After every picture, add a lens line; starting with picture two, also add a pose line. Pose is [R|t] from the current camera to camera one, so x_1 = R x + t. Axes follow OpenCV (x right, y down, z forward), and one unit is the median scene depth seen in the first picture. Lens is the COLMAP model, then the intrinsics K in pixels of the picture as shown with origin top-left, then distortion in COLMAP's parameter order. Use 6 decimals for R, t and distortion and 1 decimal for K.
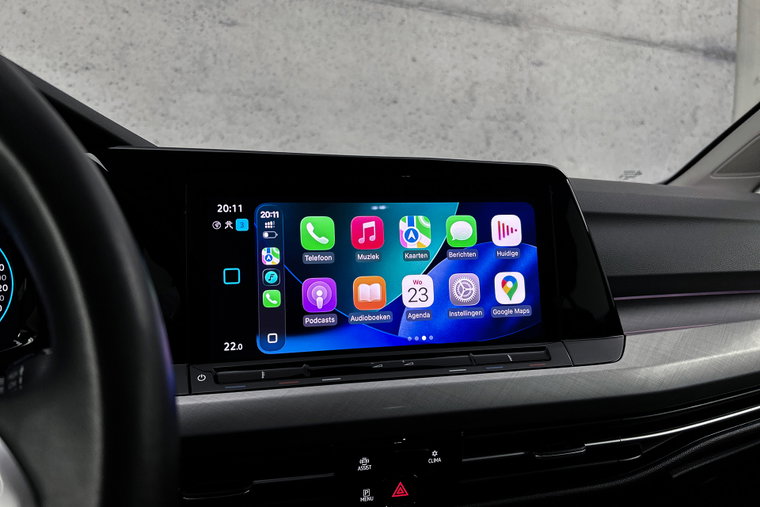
lens RADIAL K [[585.3, 0, 385.4], [0, 585.3, 246.7], [0, 0, 1]] dist [0.054334, -0.064997]
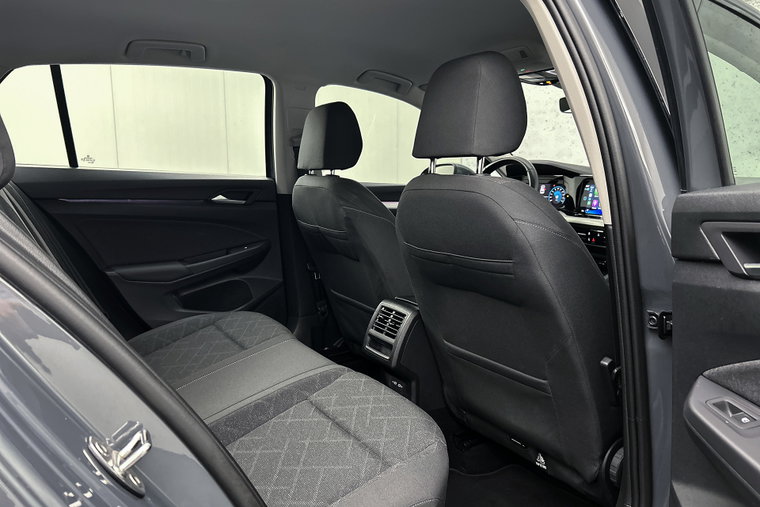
lens RADIAL K [[585.3, 0, 378.2], [0, 585.3, 254.1], [0, 0, 1]] dist [0.054334, -0.064997]
pose [[0.109960, 0.138085, -0.984297, 4.636077], [-0.077422, 0.988484, 0.130023, -0.000764], [0.990916, 0.061909, 0.119385, -1.422271]]
